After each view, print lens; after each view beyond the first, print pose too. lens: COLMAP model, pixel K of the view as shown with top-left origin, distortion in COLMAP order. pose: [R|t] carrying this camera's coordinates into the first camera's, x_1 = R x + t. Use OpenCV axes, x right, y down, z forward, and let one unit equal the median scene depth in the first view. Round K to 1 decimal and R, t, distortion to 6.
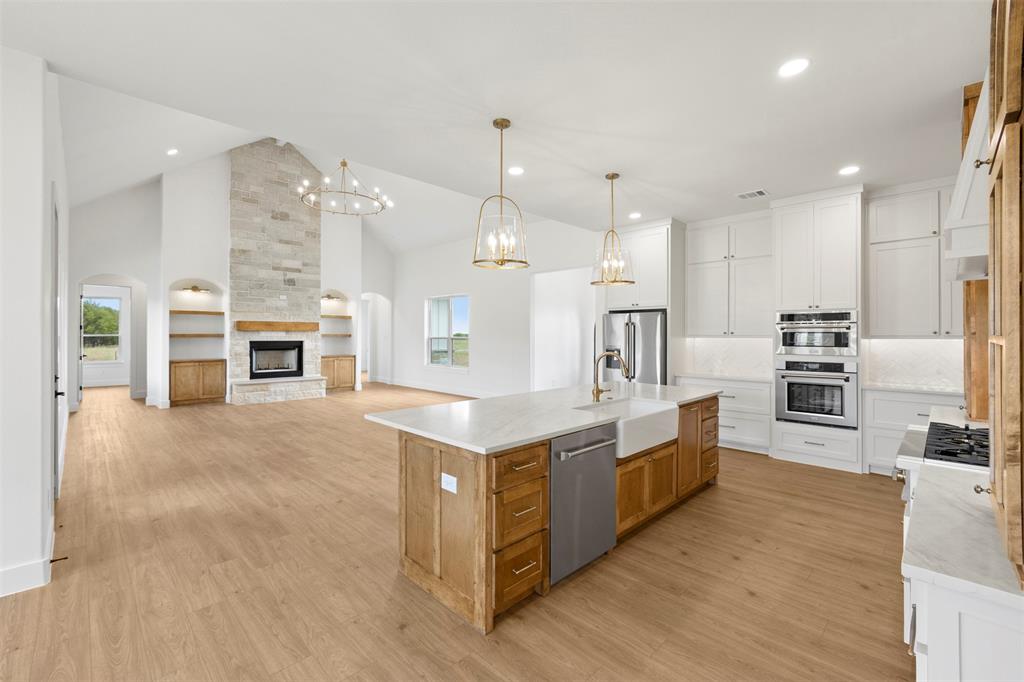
lens RADIAL K [[433.8, 0, 507.6], [0, 433.8, 335.6], [0, 0, 1]] dist [-0.008718, 0.001408]
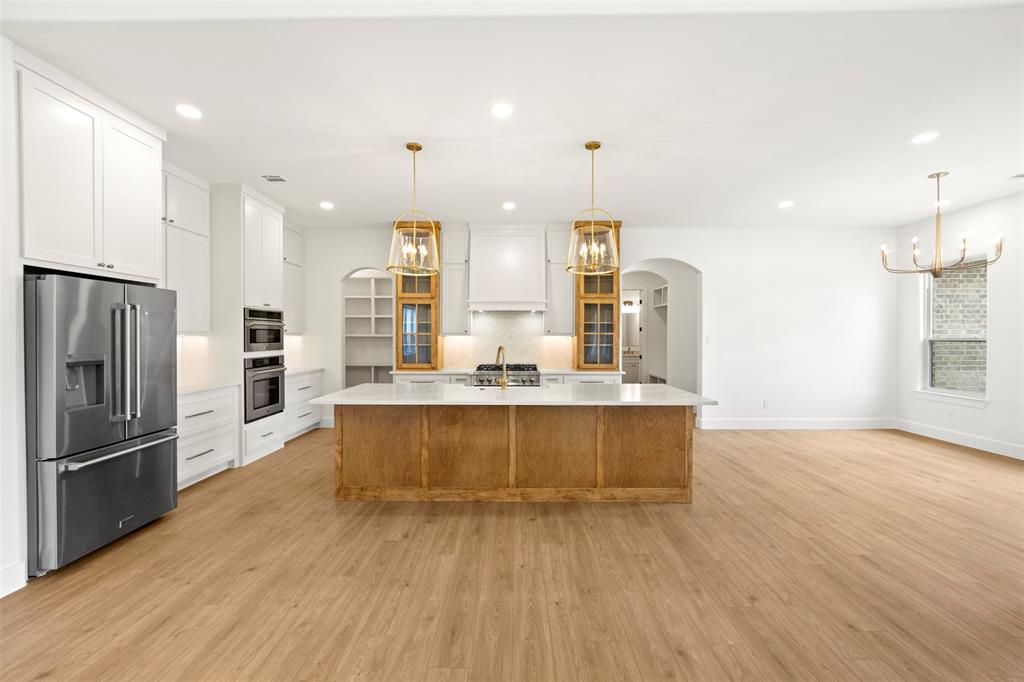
lens RADIAL K [[433.8, 0, 510.5], [0, 433.8, 339.9], [0, 0, 1]] dist [-0.008718, 0.001408]
pose [[-0.701773, -0.009250, 0.712340, -0.234233], [-0.000623, 0.999923, 0.012371, 0.002378], [-0.712400, 0.008237, -0.701725, 0.676309]]
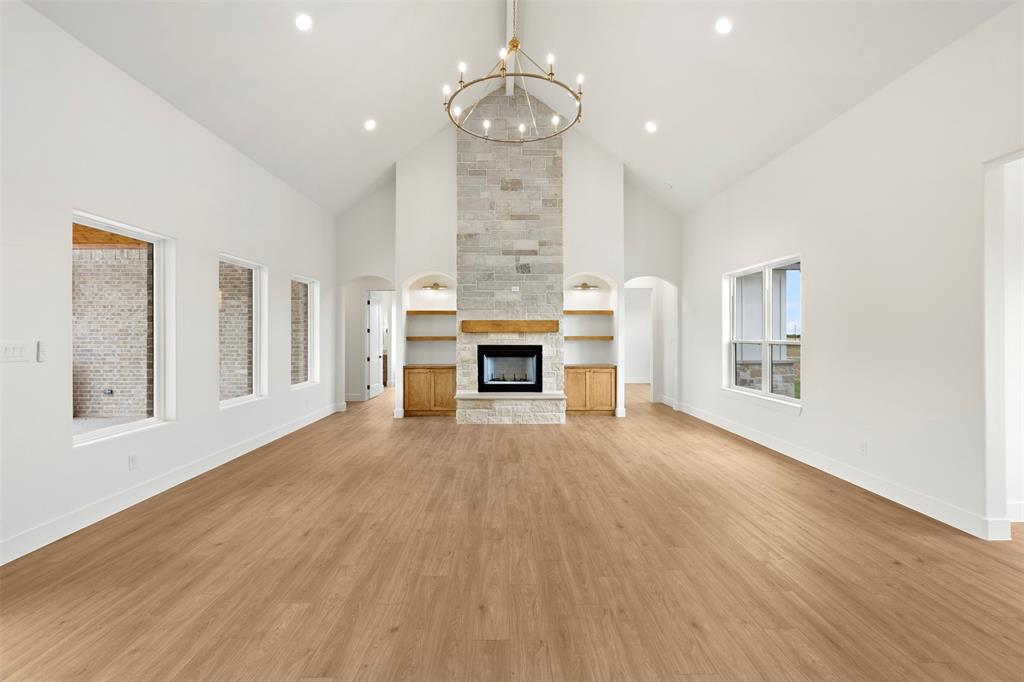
lens RADIAL K [[433.8, 0, 506.3], [0, 433.8, 335.9], [0, 0, 1]] dist [-0.008718, 0.001408]
pose [[0.717426, -0.004219, -0.696622, 0.011535], [0.000007, 0.999982, -0.006049, 0.000136], [0.696635, 0.004335, 0.717413, 0.449707]]
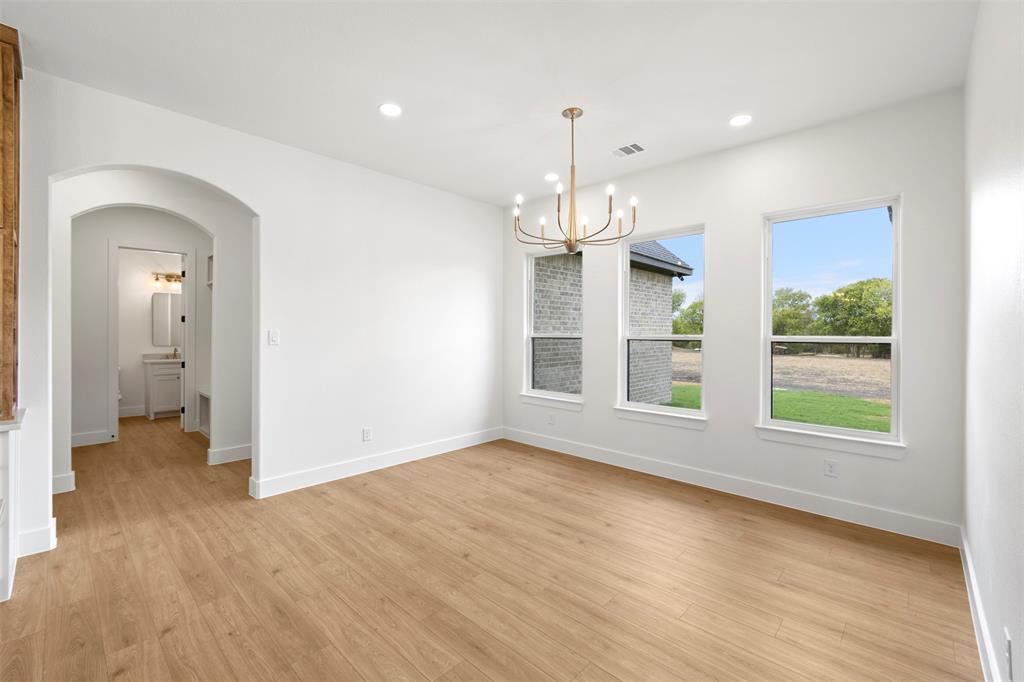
lens RADIAL K [[433.8, 0, 504.5], [0, 433.8, 334.0], [0, 0, 1]] dist [-0.008718, 0.001408]
pose [[-0.999641, -0.008274, -0.025494, -0.162100], [-0.008411, 0.999951, 0.005255, 0.003557], [0.025449, 0.005468, -0.999661, 0.354817]]
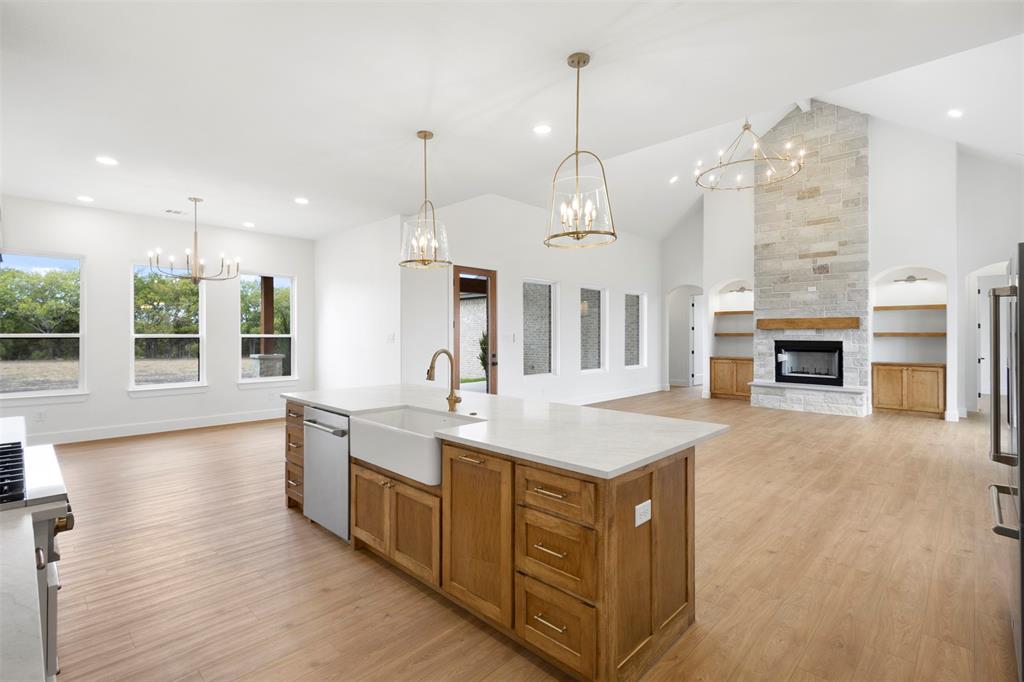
lens RADIAL K [[471.9, 0, 508.9], [0, 471.9, 337.8], [0, 0, 1]] dist [-0.001435, 0.000198]
pose [[0.016917, 0.002893, -0.999853, 0.404951], [-0.004884, 0.999984, 0.002811, 0.006808], [0.999845, 0.004836, 0.016931, 0.412526]]
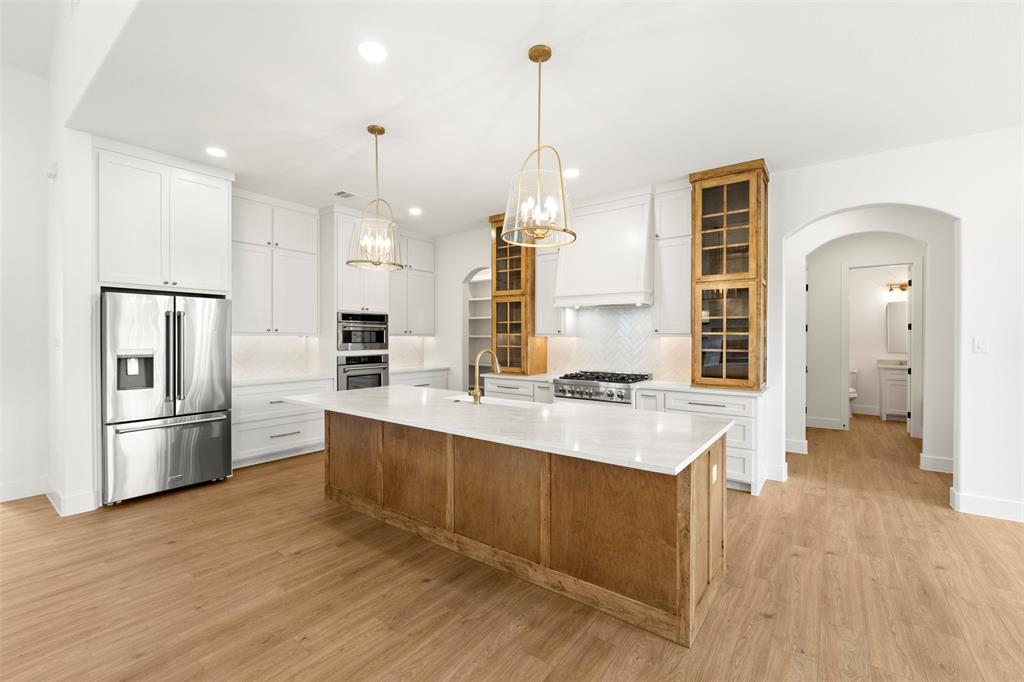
lens RADIAL K [[433.8, 0, 509.3], [0, 433.8, 338.7], [0, 0, 1]] dist [-0.008718, 0.001408]
pose [[-0.143580, -0.005256, 0.989625, -0.265292], [-0.000396, 0.999986, 0.005254, 0.003808], [-0.989639, 0.000362, -0.143580, 0.401141]]
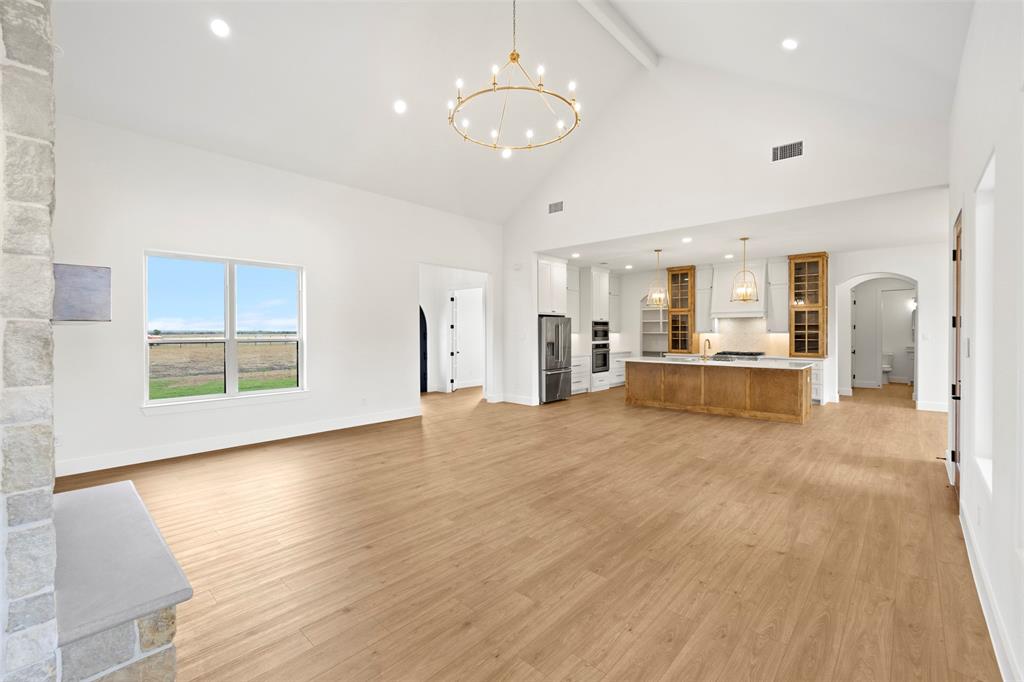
lens RADIAL K [[433.8, 0, 507.3], [0, 433.8, 334.0], [0, 0, 1]] dist [-0.008718, 0.001408]
pose [[-0.036220, -0.008017, 0.999312, -0.777385], [0.006373, 0.999946, 0.008253, -0.006187], [-0.999324, 0.006668, -0.036167, 0.805920]]
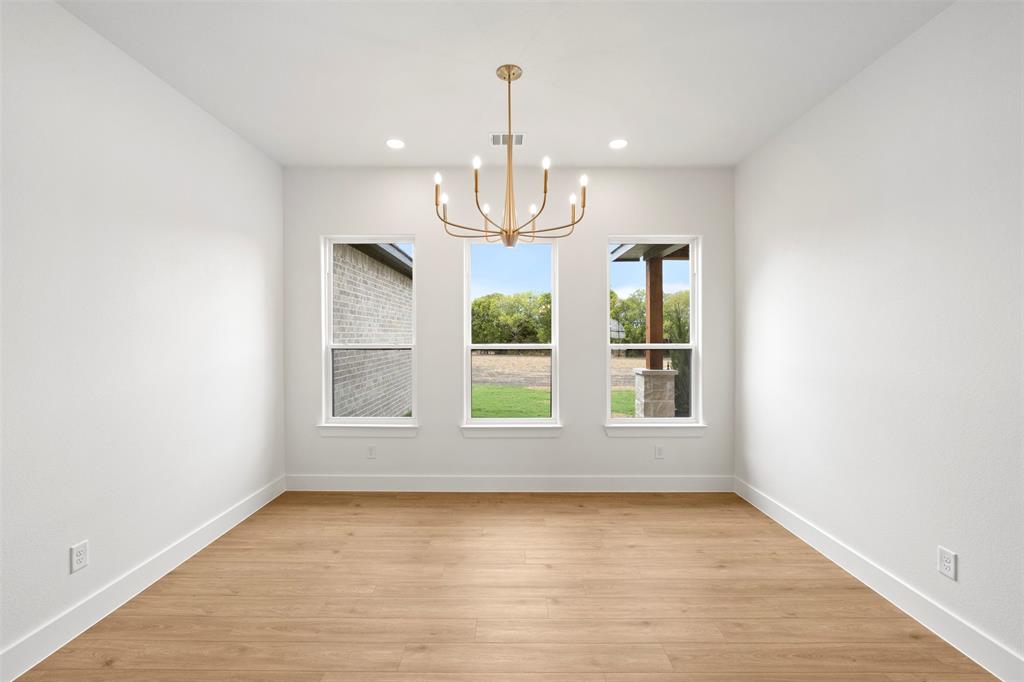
lens RADIAL K [[433.8, 0, 511.4], [0, 433.8, 338.3], [0, 0, 1]] dist [-0.008718, 0.001408]
pose [[-0.705925, 0.000891, -0.708286, -0.027555], [-0.002650, 0.999989, 0.003900, -0.001897], [0.708282, 0.004630, -0.705915, 0.208204]]
